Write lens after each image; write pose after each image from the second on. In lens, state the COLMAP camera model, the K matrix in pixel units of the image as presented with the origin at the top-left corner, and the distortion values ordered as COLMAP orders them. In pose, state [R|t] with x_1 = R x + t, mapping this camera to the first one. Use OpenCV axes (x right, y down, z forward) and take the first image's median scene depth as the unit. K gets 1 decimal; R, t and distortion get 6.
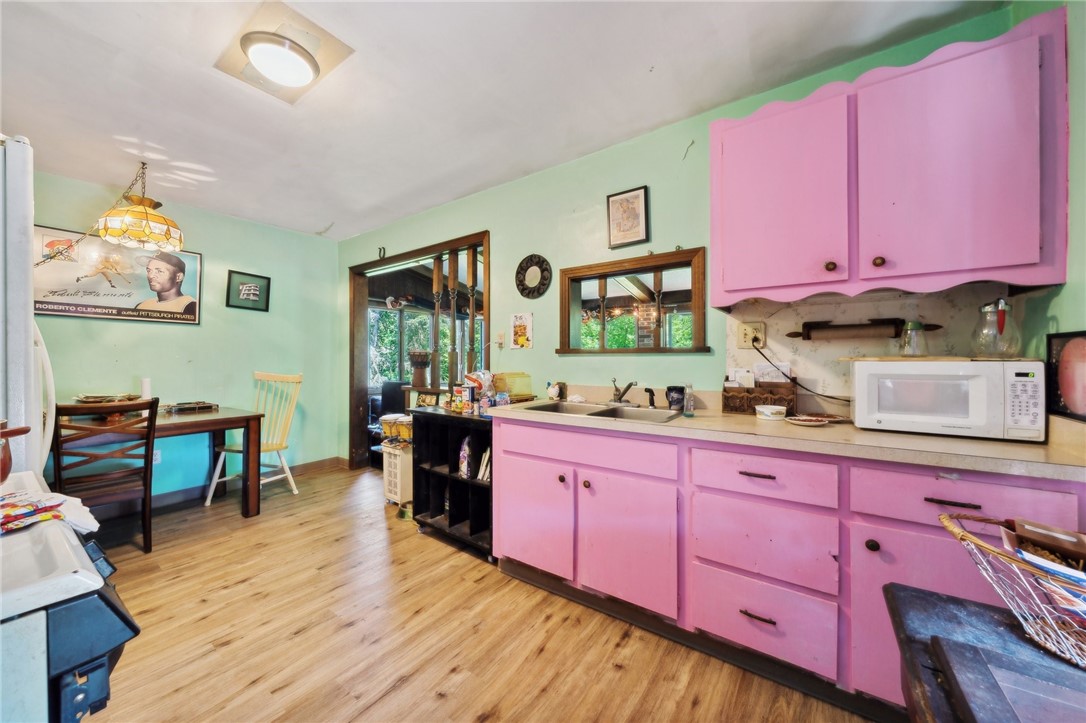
lens RADIAL K [[386.5, 0, 530.7], [0, 386.5, 360.9], [0, 0, 1]] dist [-0.000492, -0.000012]
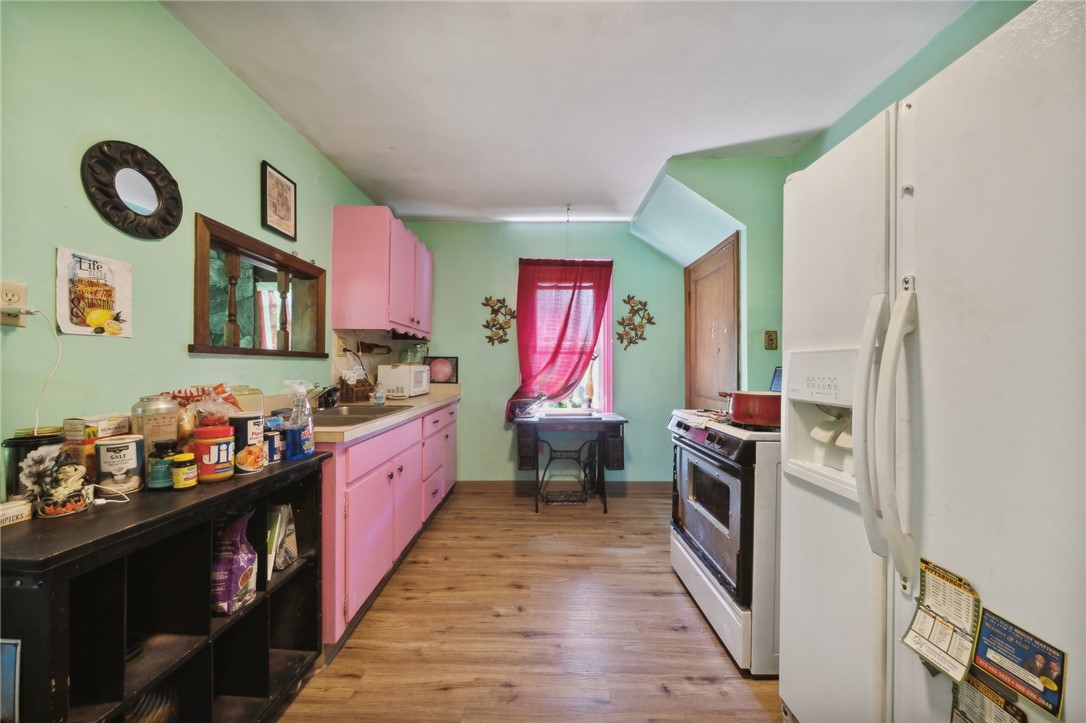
lens RADIAL K [[378.1, 0, 540.4], [0, 378.1, 365.7], [0, 0, 1]] dist [-0.002271, -0.000094]
pose [[-0.578406, -0.003527, 0.815742, -0.871567], [-0.006961, 0.999976, -0.000611, -0.001895], [-0.815720, -0.006032, -0.578416, 1.098657]]
